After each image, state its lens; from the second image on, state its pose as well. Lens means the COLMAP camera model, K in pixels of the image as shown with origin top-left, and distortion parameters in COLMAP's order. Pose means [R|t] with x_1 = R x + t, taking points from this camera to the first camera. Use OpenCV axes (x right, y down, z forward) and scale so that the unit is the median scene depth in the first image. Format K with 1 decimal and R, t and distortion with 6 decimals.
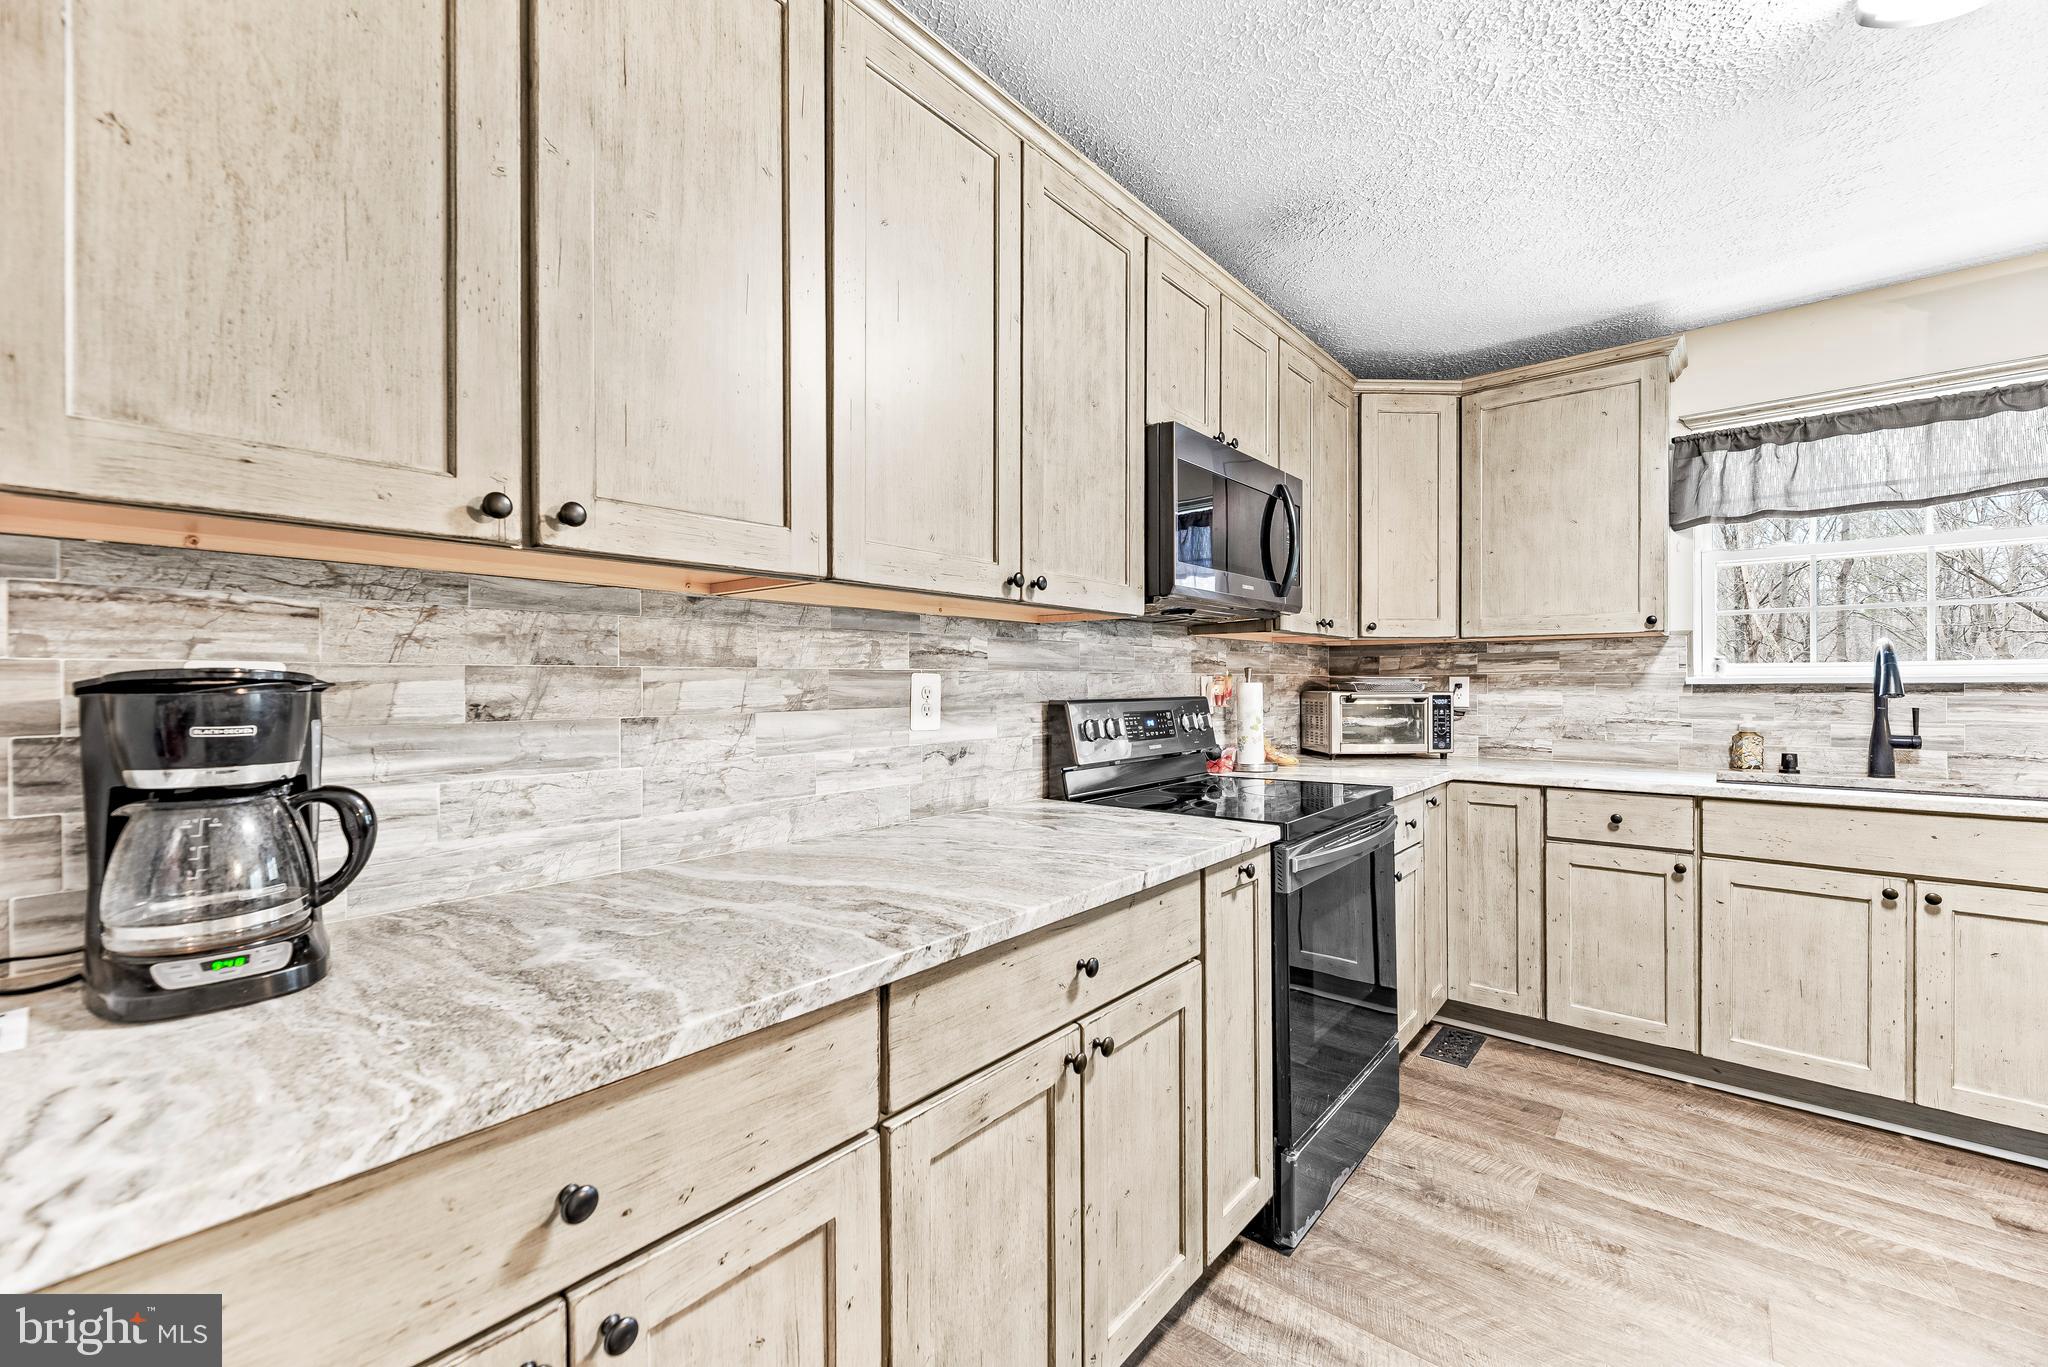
lens RADIAL K [[822.8, 0, 1012.6], [0, 822.8, 685.1], [0, 0, 1]] dist [-0.001178, 0.000221]
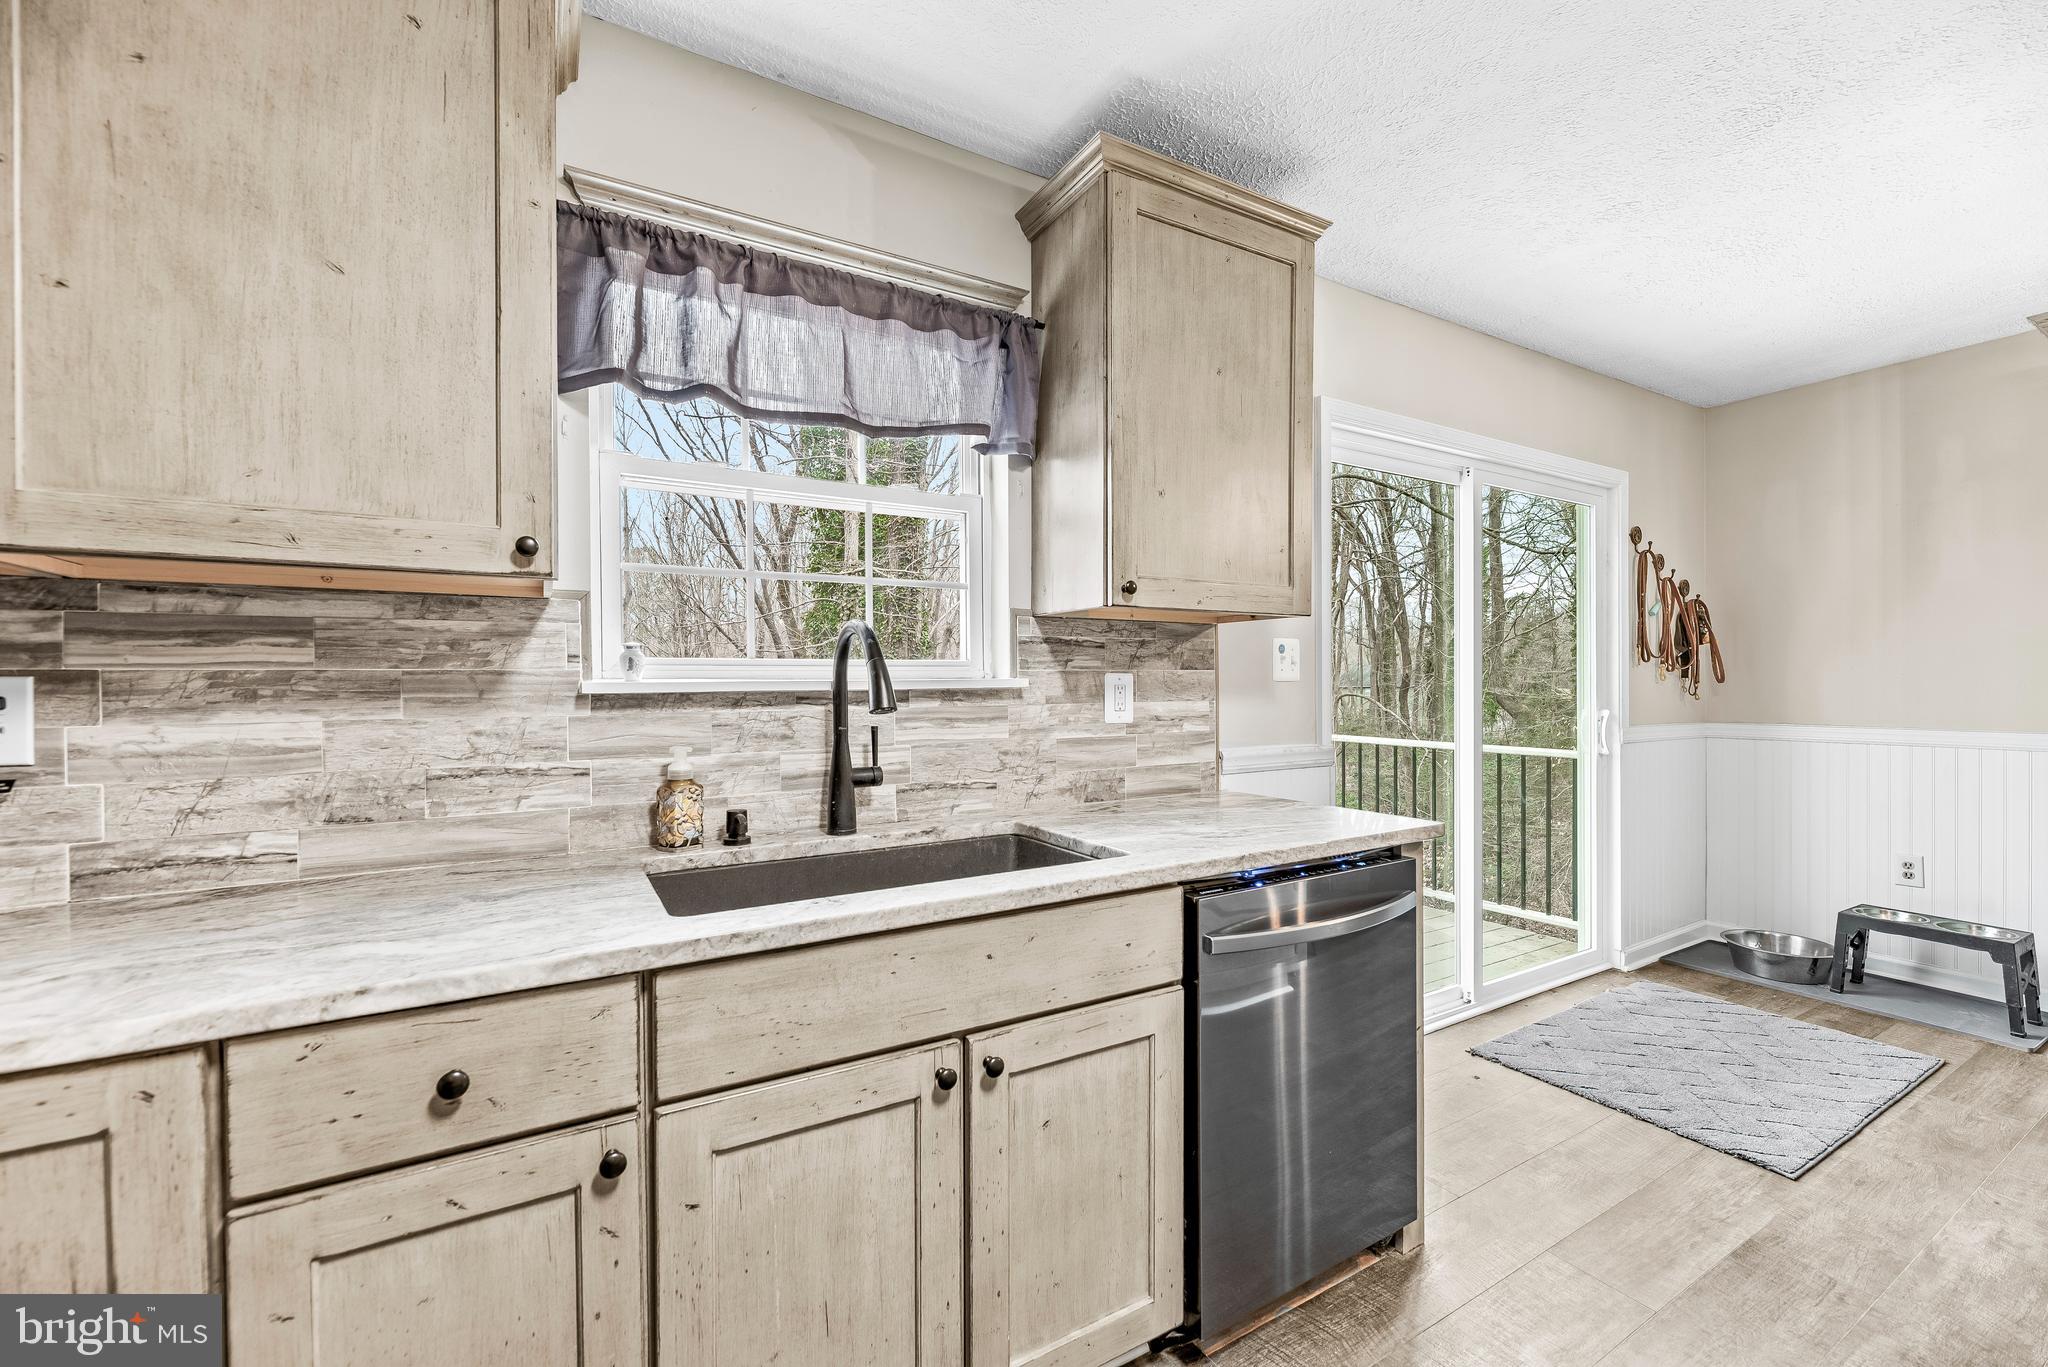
lens RADIAL K [[821.5, 0, 1014.2], [0, 821.5, 691.4], [0, 0, 1]] dist [-0.002084, -0.000086]
pose [[0.326430, -0.005800, 0.945204, 0.491341], [0.007513, 0.999966, 0.003542, -0.002967], [-0.945192, 0.005945, 0.326462, 0.670243]]
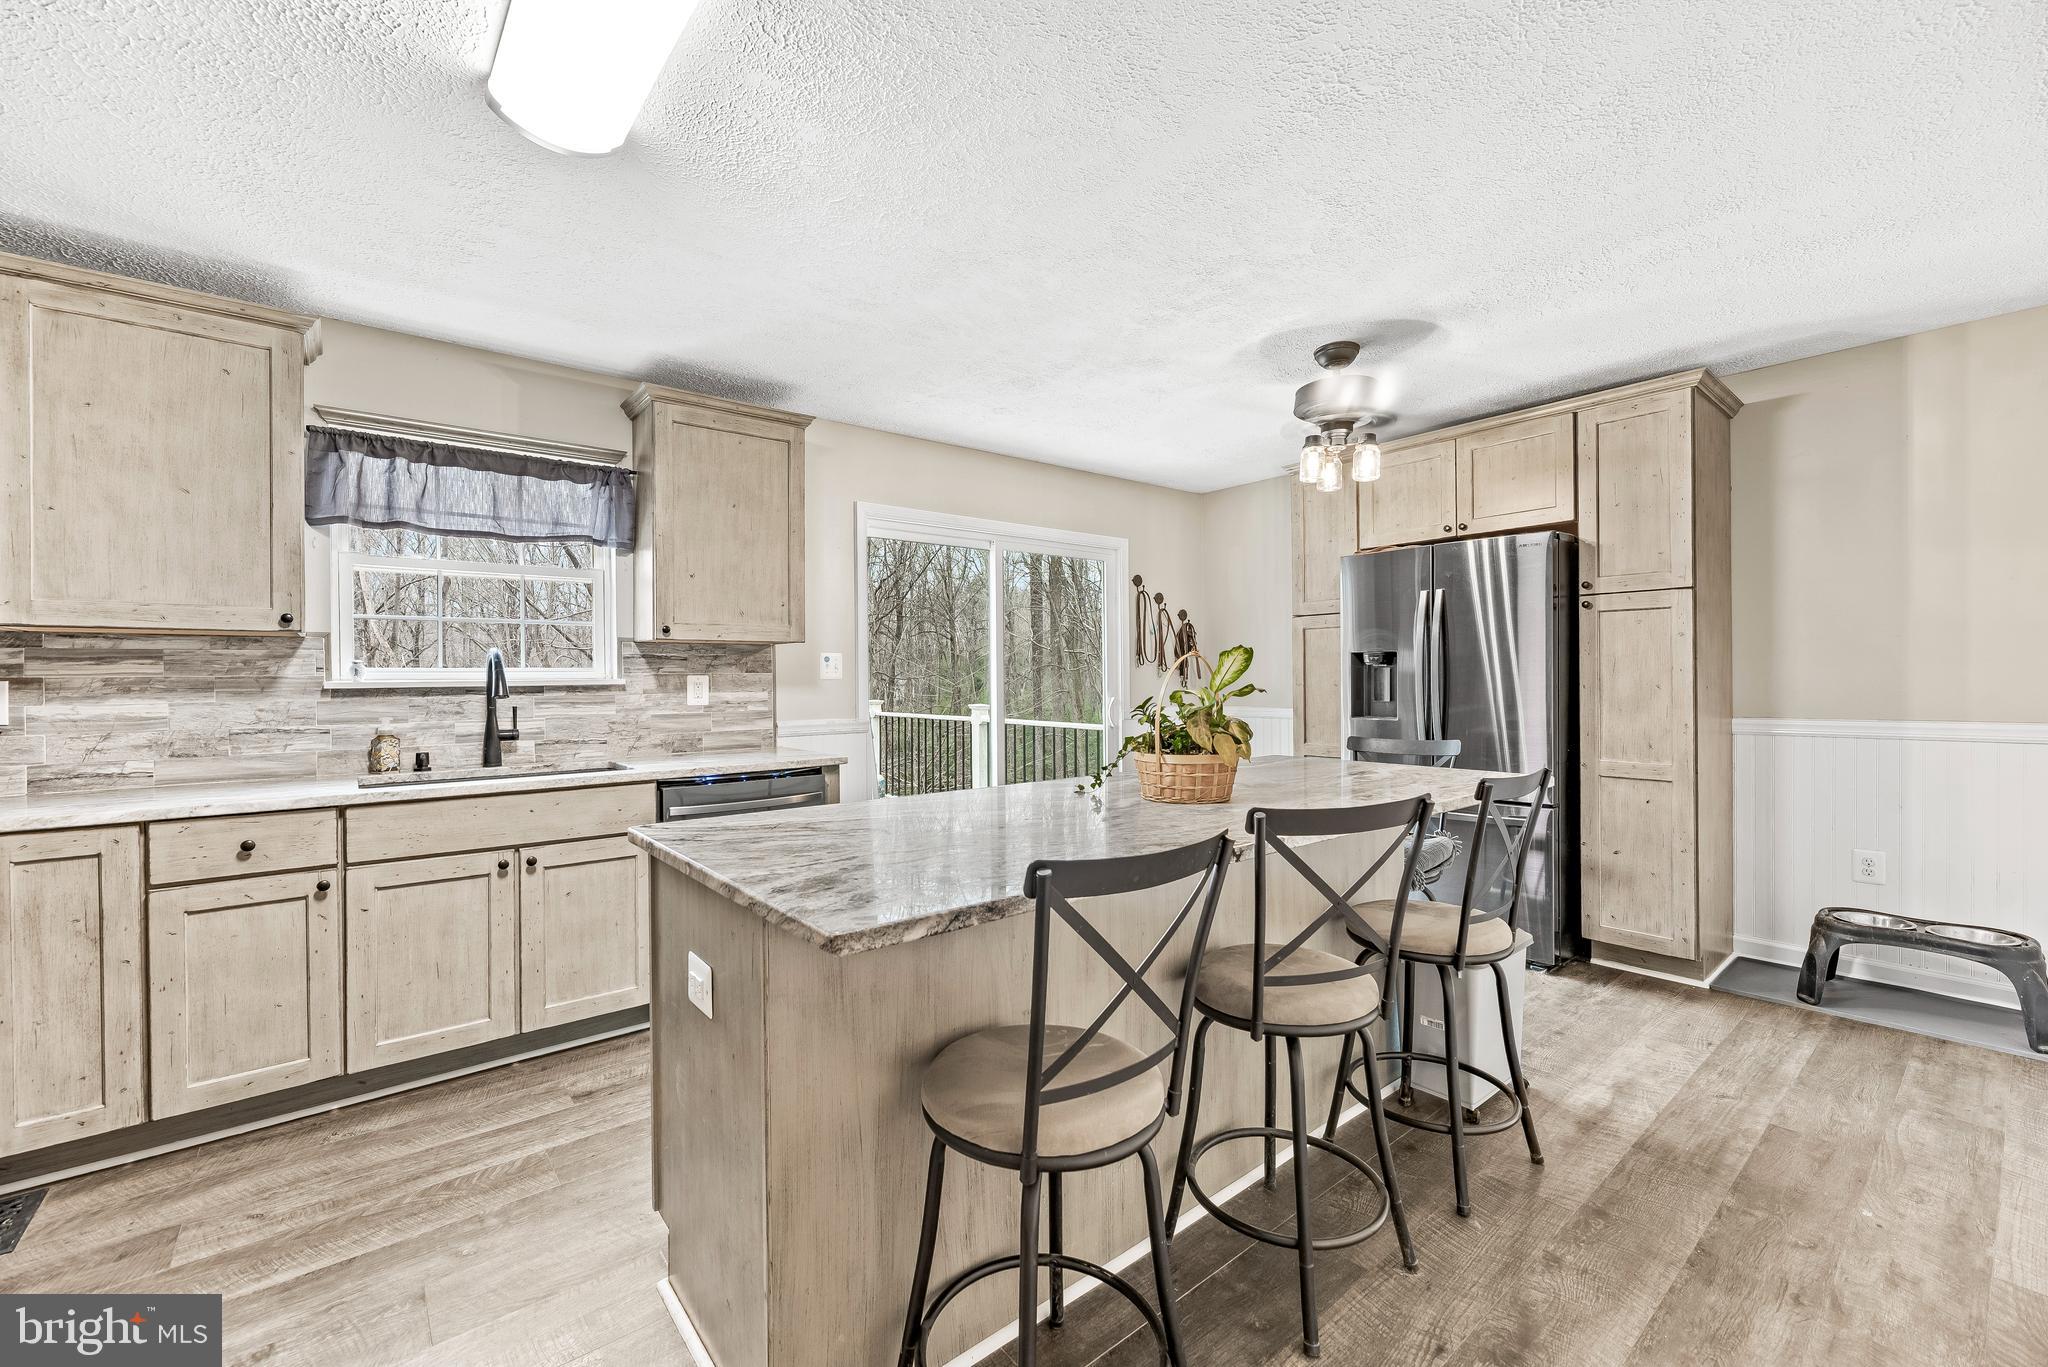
lens RADIAL K [[830.8, 0, 1019.6], [0, 830.8, 681.3], [0, 0, 1]] dist [-0.001549, 0.000543]
pose [[0.173375, -0.000745, 0.984856, 0.018130], [0.010784, 0.999941, -0.001142, -0.000238], [-0.984797, 0.010819, 0.173373, 0.051189]]
